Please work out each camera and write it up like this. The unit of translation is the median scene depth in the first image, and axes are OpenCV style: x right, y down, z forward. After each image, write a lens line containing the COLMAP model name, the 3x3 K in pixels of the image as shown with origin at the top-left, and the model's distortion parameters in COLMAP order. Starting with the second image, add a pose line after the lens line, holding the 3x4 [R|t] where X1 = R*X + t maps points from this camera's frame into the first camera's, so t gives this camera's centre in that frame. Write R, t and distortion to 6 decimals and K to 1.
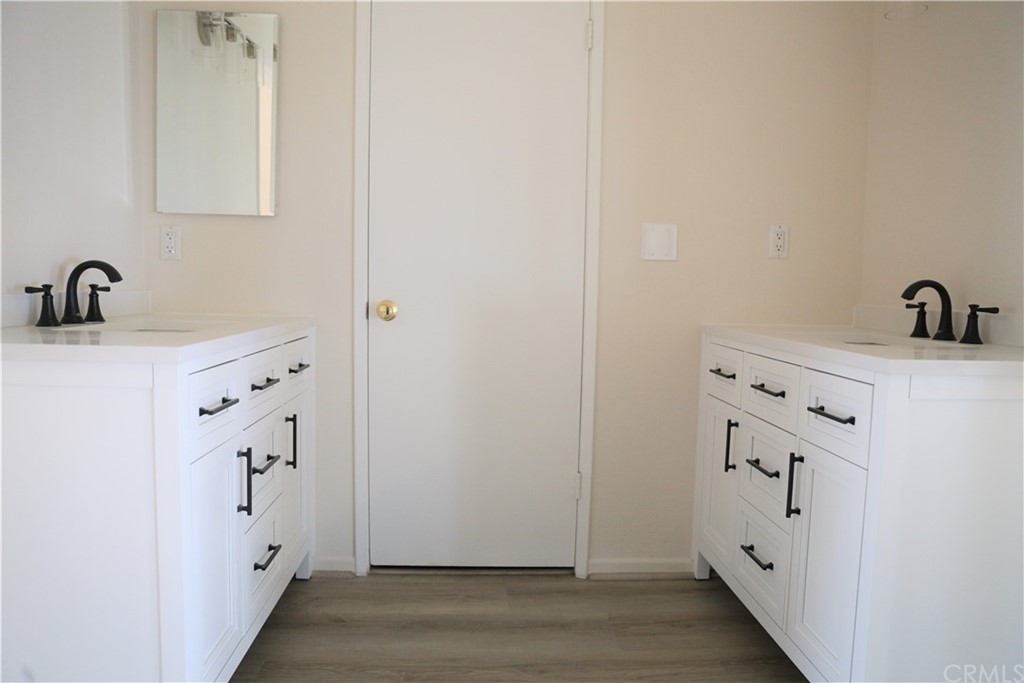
lens RADIAL K [[699.3, 0, 509.1], [0, 699.3, 344.2], [0, 0, 1]] dist [-0.117289, 0.098329]
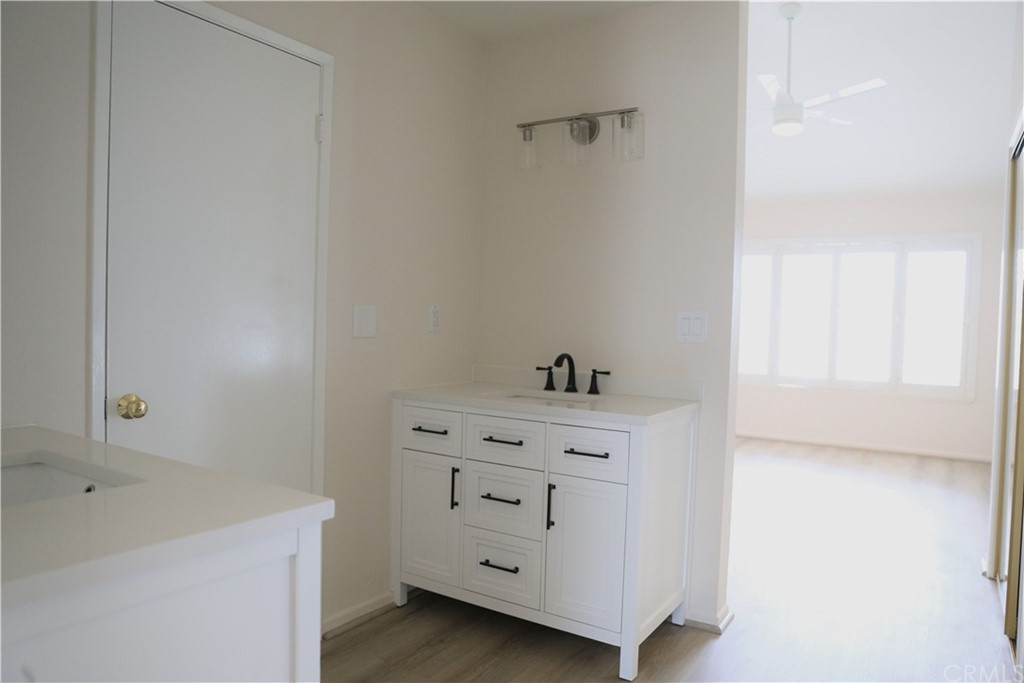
lens RADIAL K [[699.3, 0, 509.1], [0, 699.3, 344.2], [0, 0, 1]] dist [-0.117289, 0.098329]
pose [[0.585542, -0.034066, 0.809926, -0.636059], [0.055762, 0.998443, 0.001681, -0.110468], [-0.808722, 0.044178, 0.586530, 0.163125]]
